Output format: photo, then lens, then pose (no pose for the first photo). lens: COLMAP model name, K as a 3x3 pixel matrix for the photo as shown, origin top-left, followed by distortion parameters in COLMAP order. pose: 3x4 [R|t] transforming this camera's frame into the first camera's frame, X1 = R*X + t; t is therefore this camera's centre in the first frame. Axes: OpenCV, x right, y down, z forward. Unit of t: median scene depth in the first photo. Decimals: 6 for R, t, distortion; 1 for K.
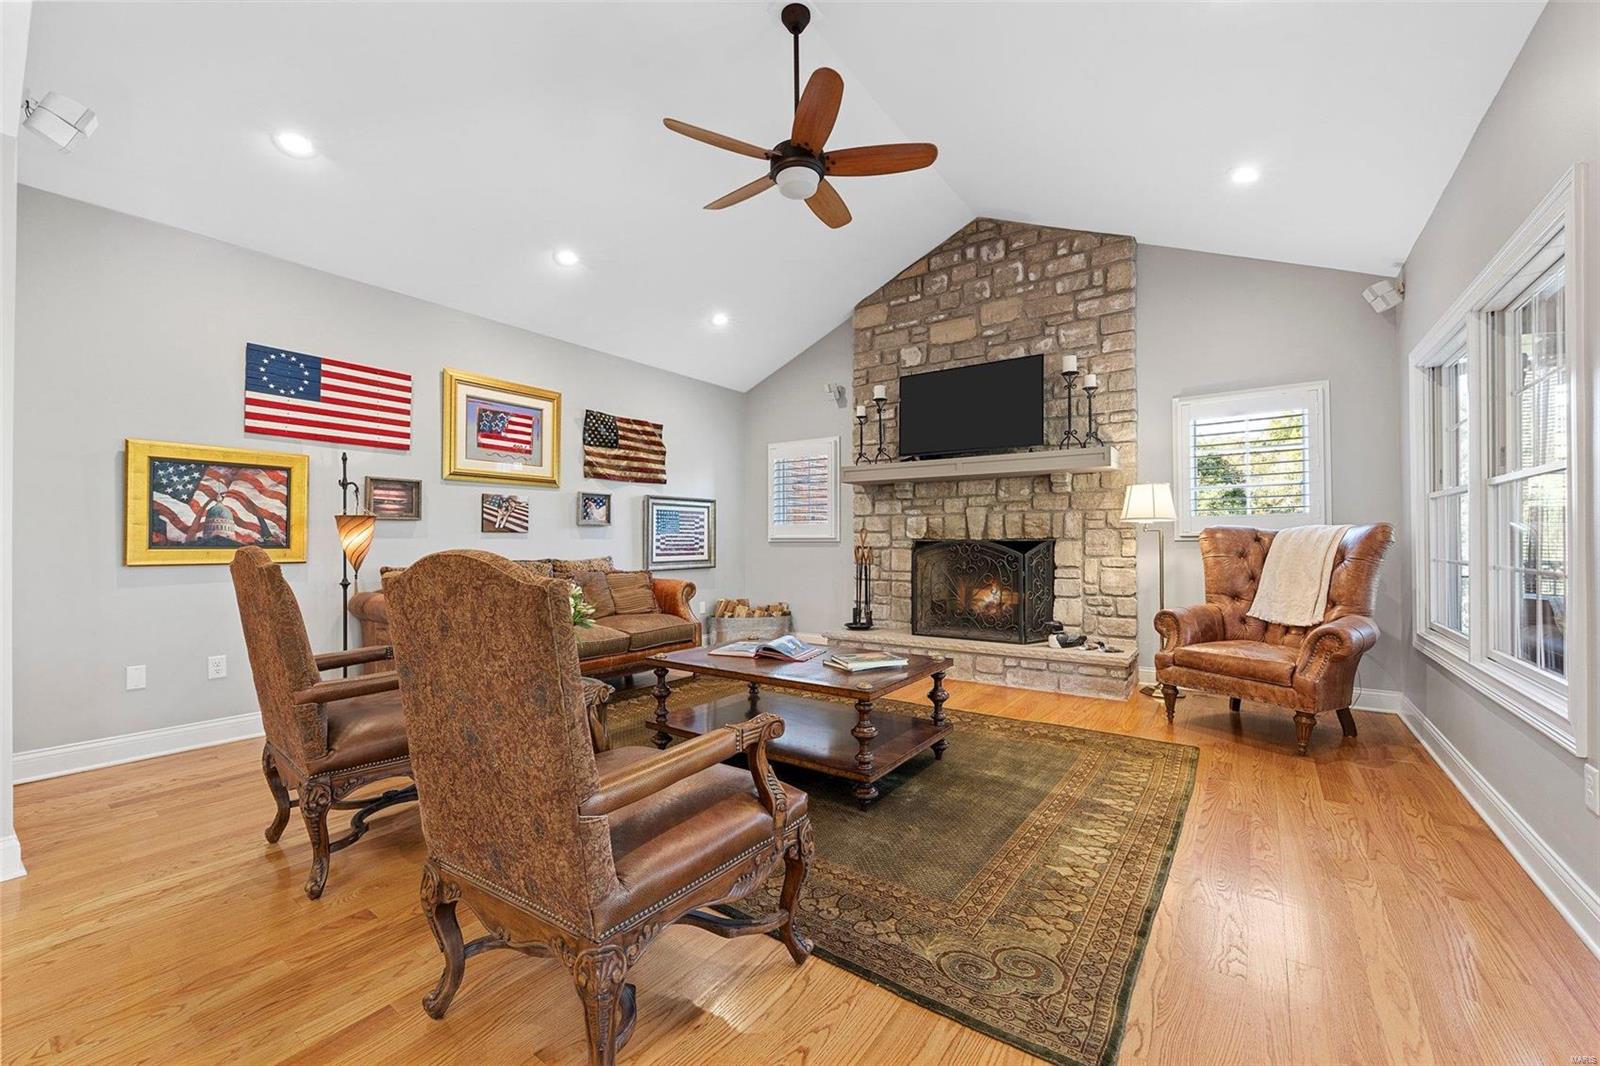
lens RADIAL K [[647.1, 0, 791.4], [0, 647.1, 537.0], [0, 0, 1]] dist [0.001232, 0.000043]
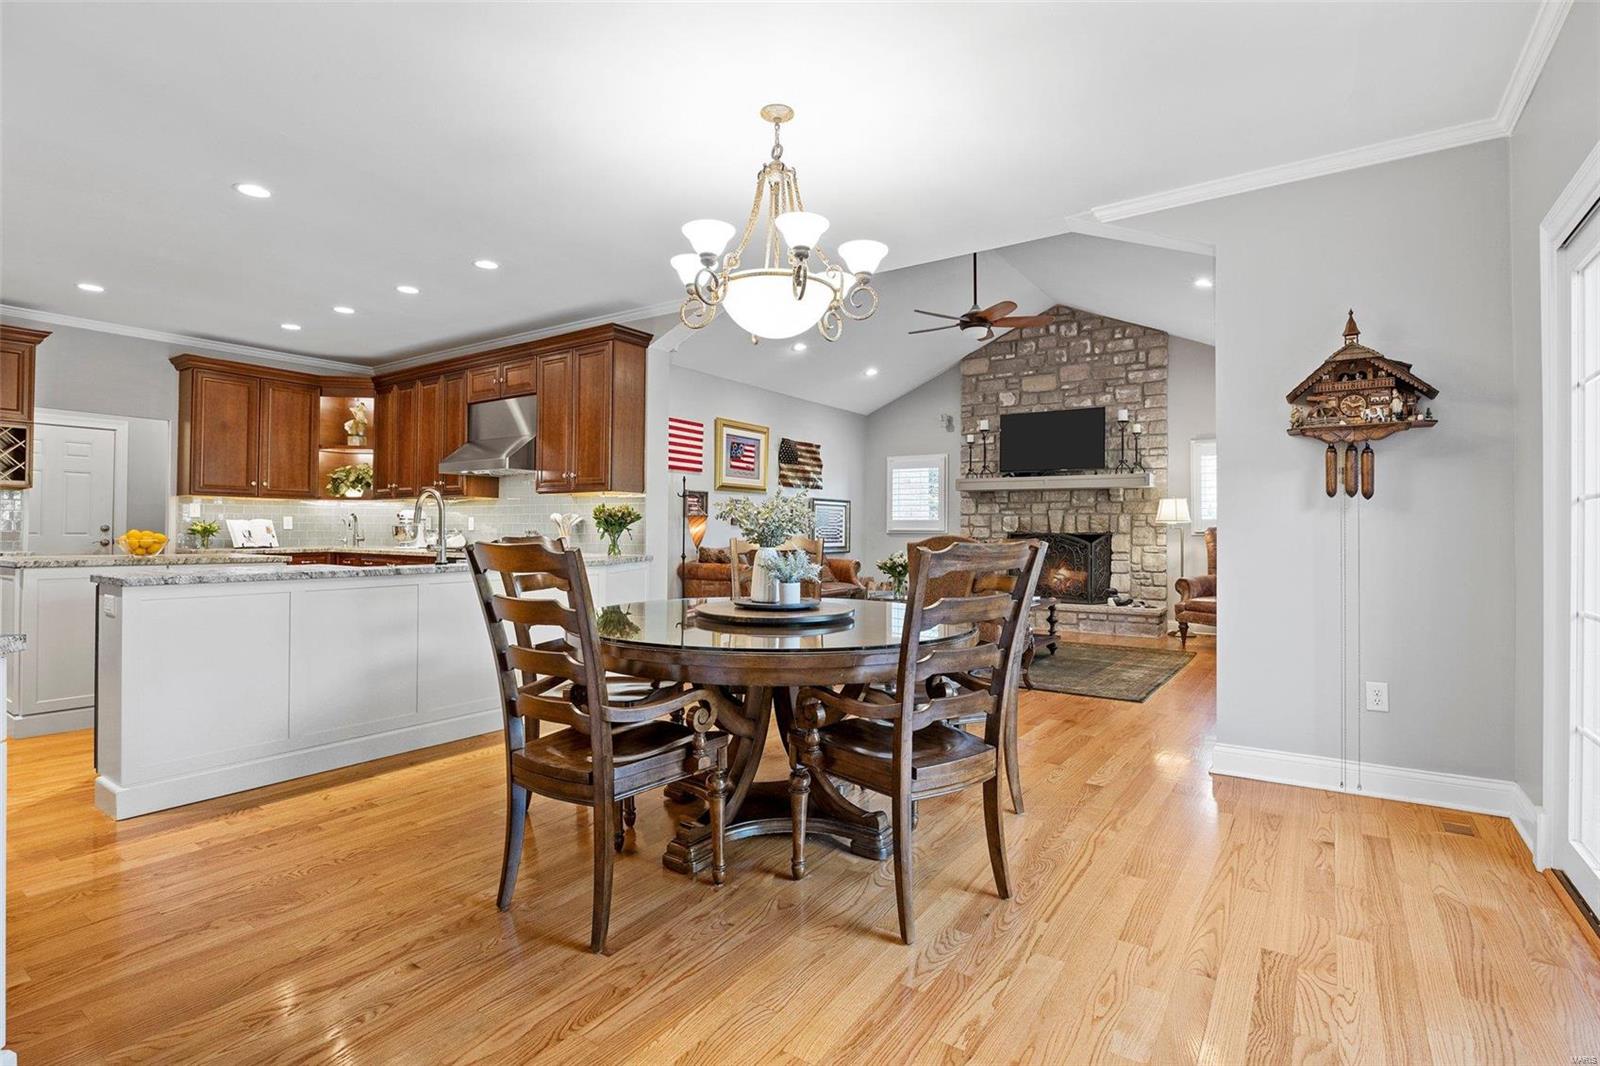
lens RADIAL K [[777.1, 0, 793.7], [0, 777.1, 520.7], [0, 0, 1]] dist [-0.001194, -0.000495]
pose [[0.999728, 0.010596, 0.020800, -0.337912], [-0.010431, 0.999914, -0.008001, -0.003659], [-0.020883, 0.007781, 0.999752, -0.717871]]
